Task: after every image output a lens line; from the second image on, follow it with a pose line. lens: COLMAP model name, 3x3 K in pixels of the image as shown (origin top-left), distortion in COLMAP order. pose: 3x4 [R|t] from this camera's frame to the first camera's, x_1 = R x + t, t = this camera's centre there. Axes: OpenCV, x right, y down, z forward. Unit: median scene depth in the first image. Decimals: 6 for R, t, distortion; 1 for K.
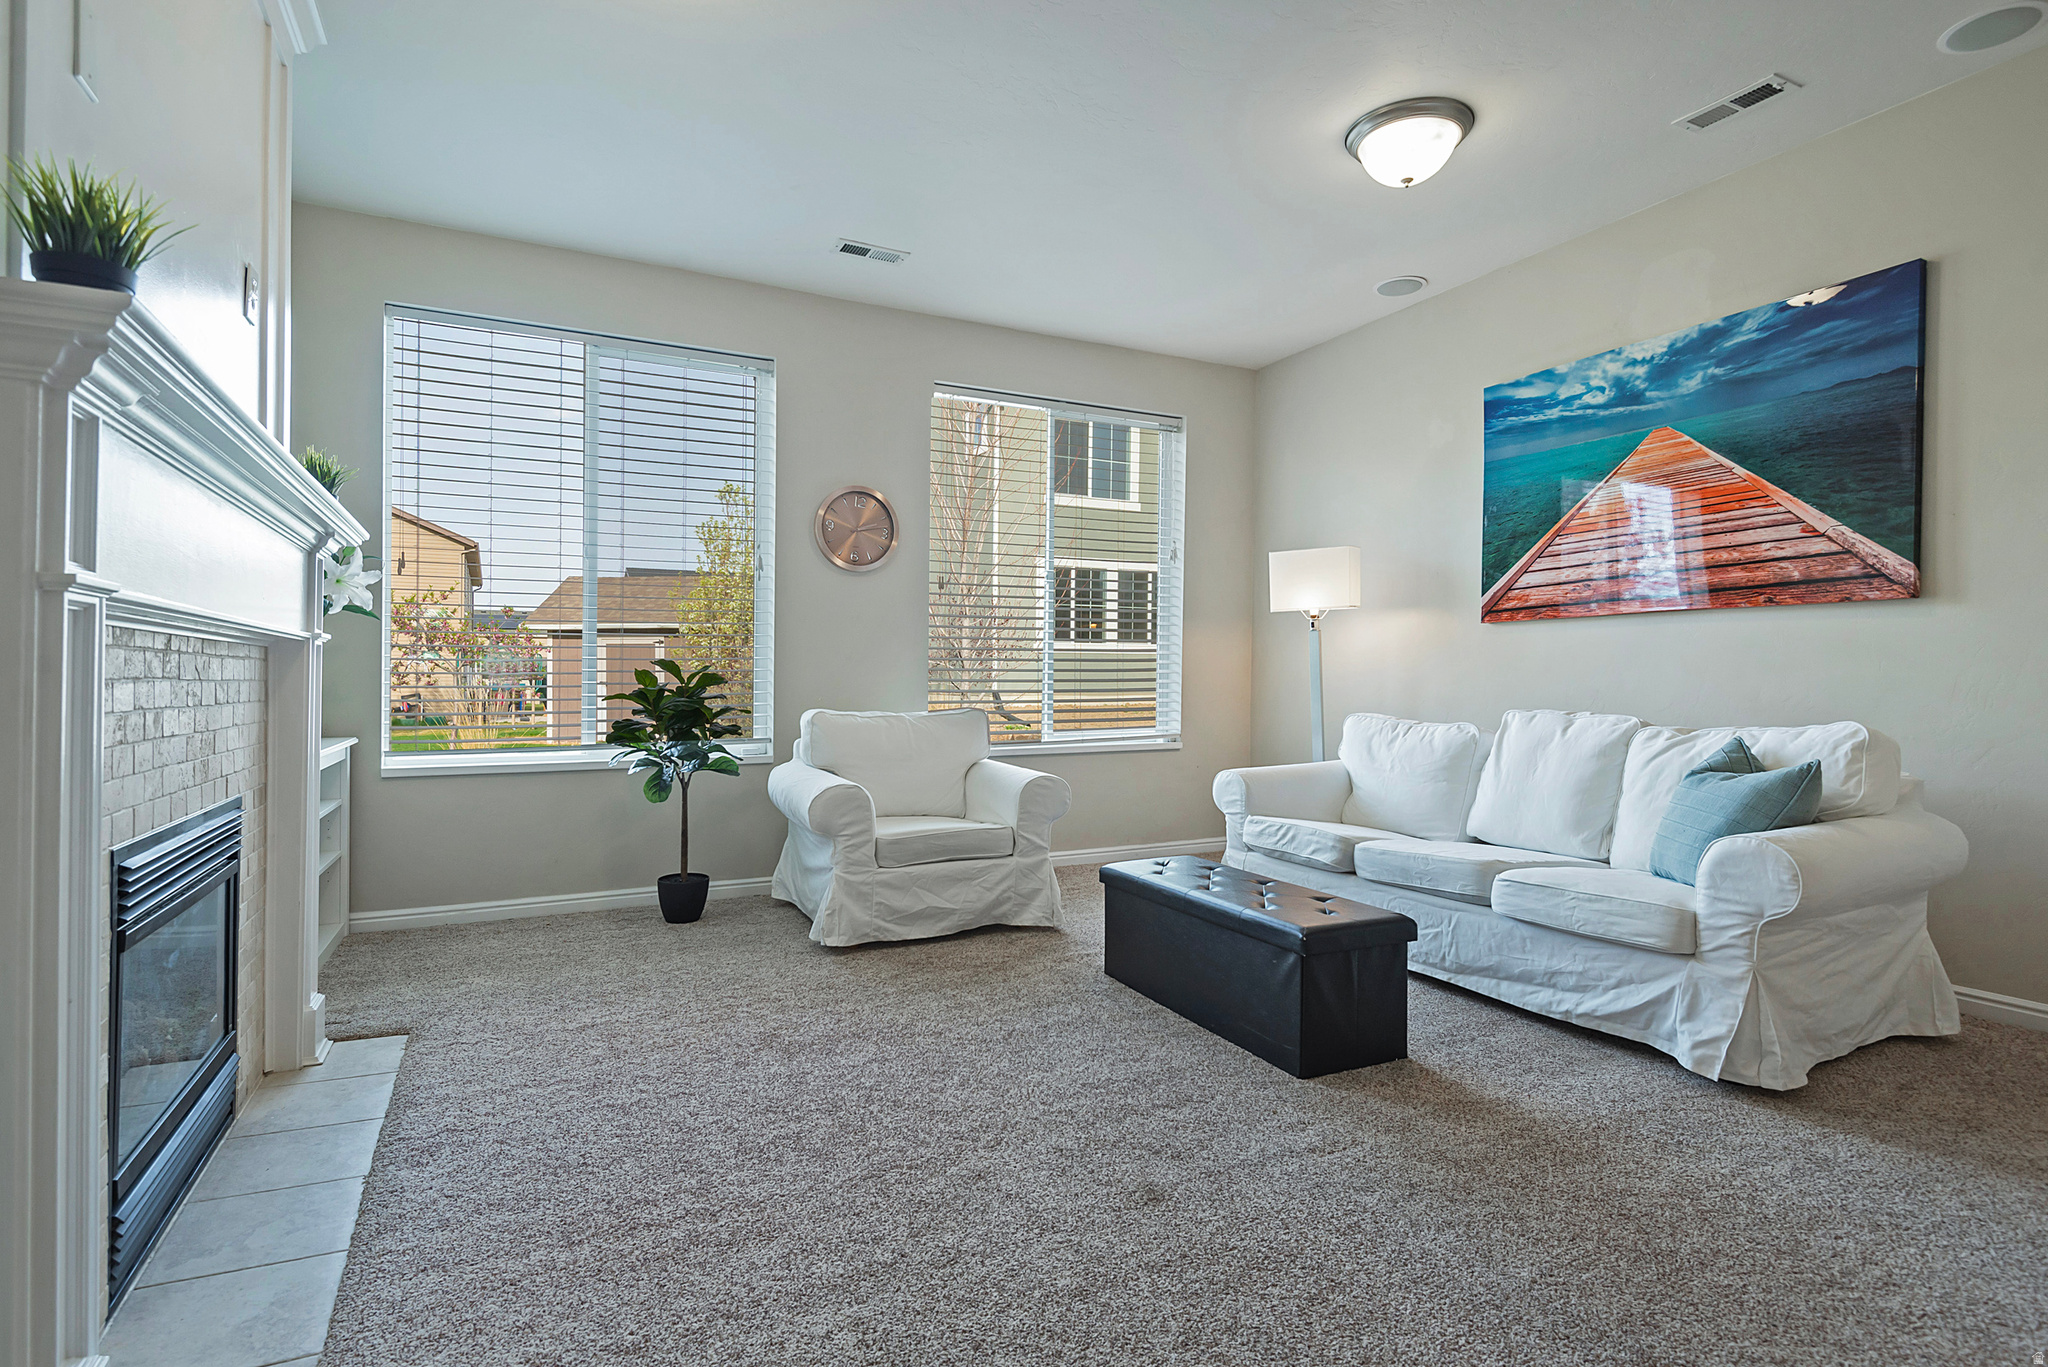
lens RADIAL K [[1033.6, 0, 1058.9], [0, 1033.6, 694.6], [0, 0, 1]] dist [0.015117, -0.008411]
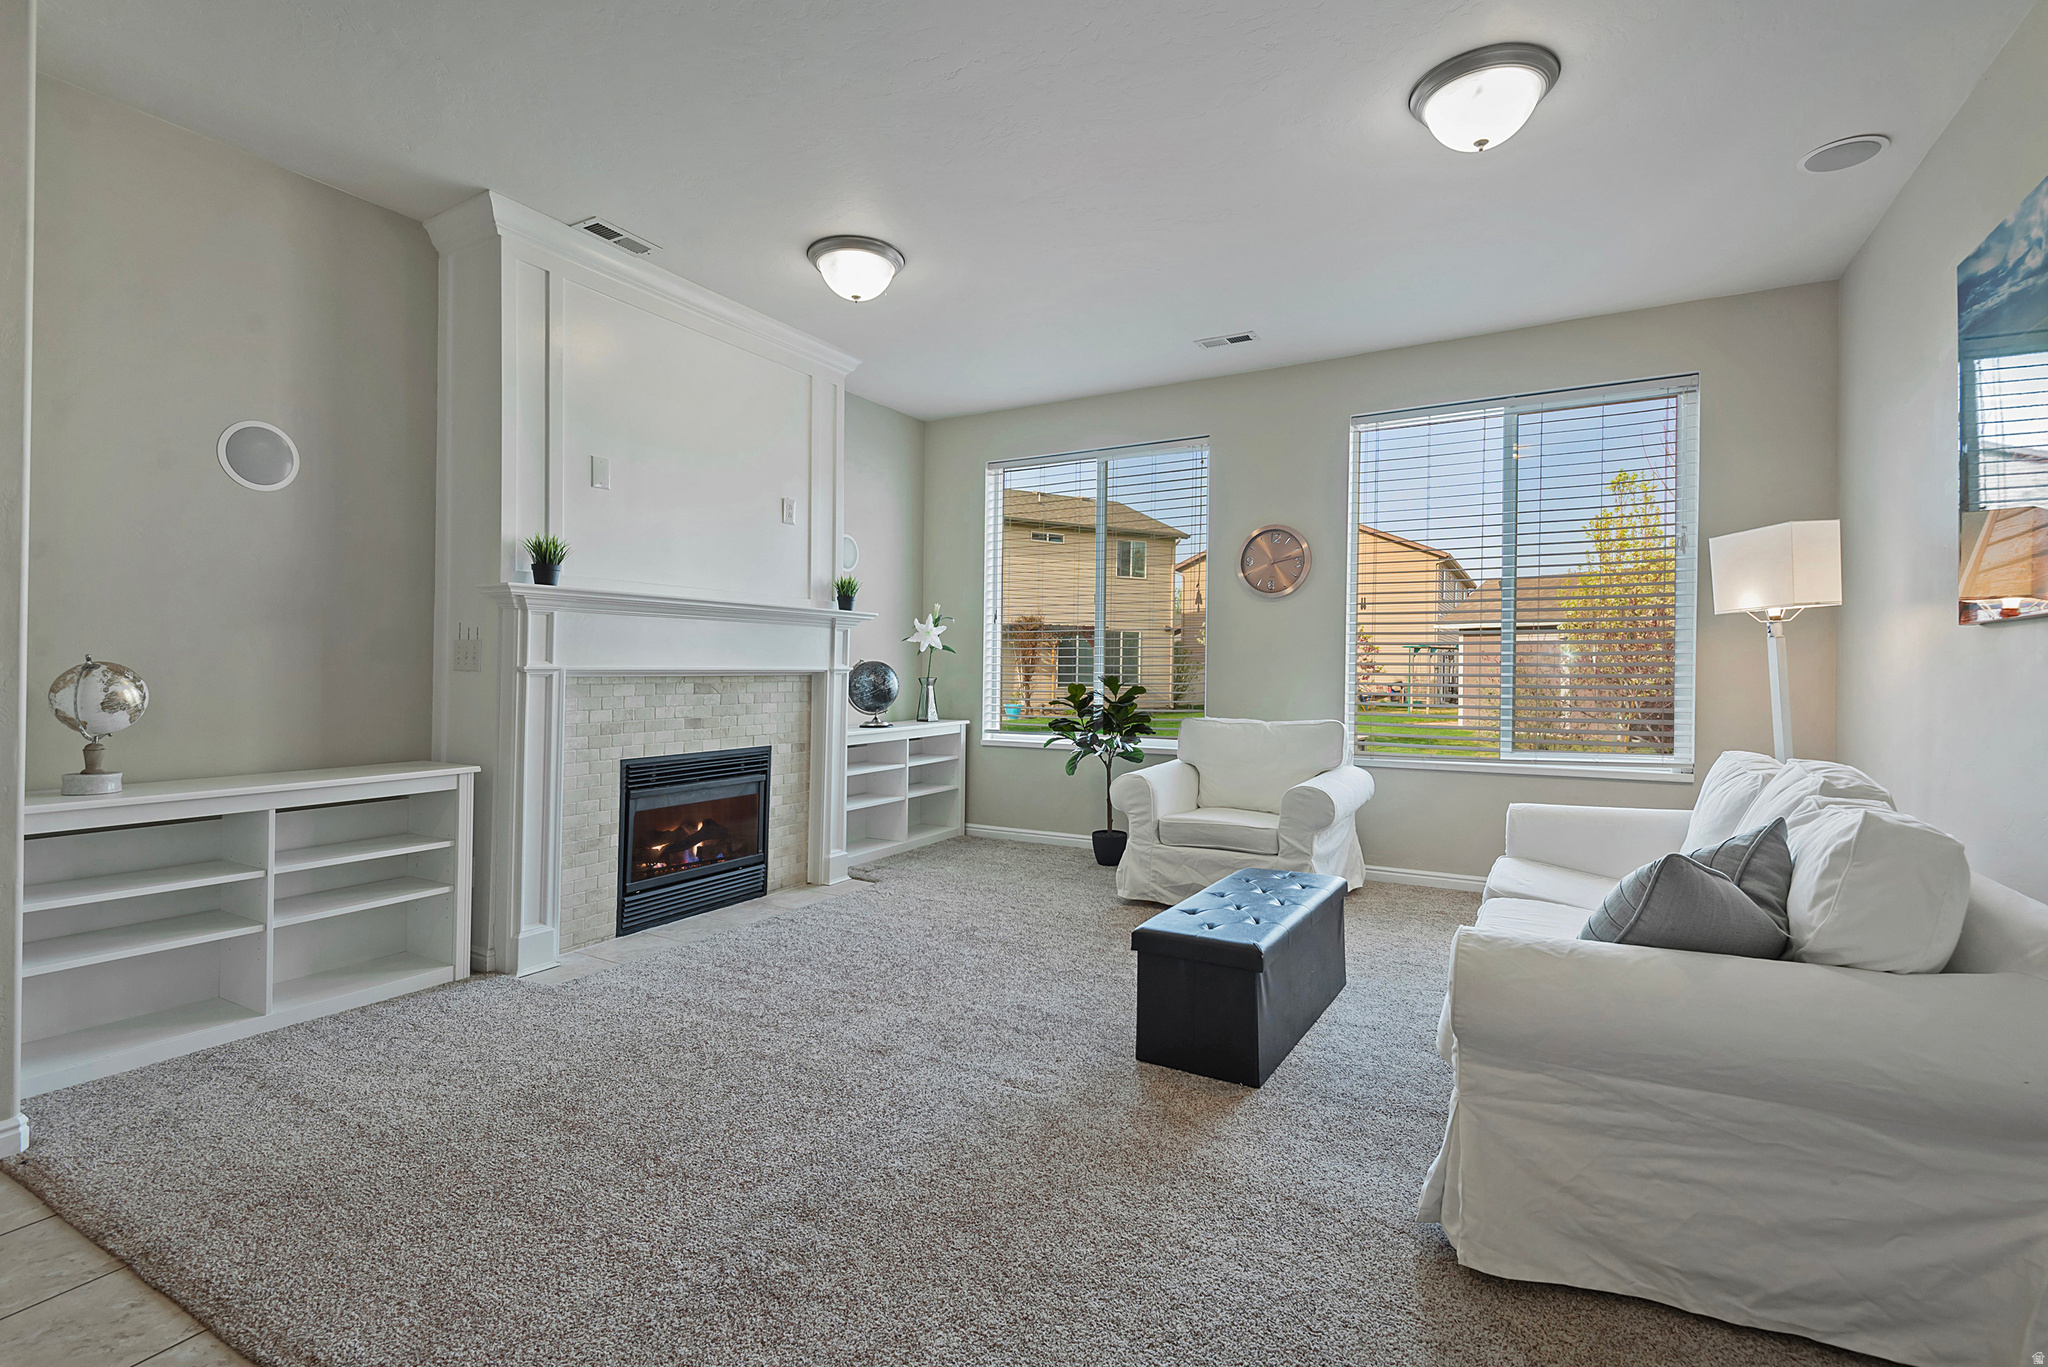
lens RADIAL K [[984.4, 0, 1023.9], [0, 984.4, 675.0], [0, 0, 1]] dist [0.012020, -0.007276]
pose [[0.533497, 0.006571, -0.845777, 1.005075], [-0.014282, 0.999897, -0.001240, -0.047191], [0.845681, 0.012741, 0.533536, 0.282729]]
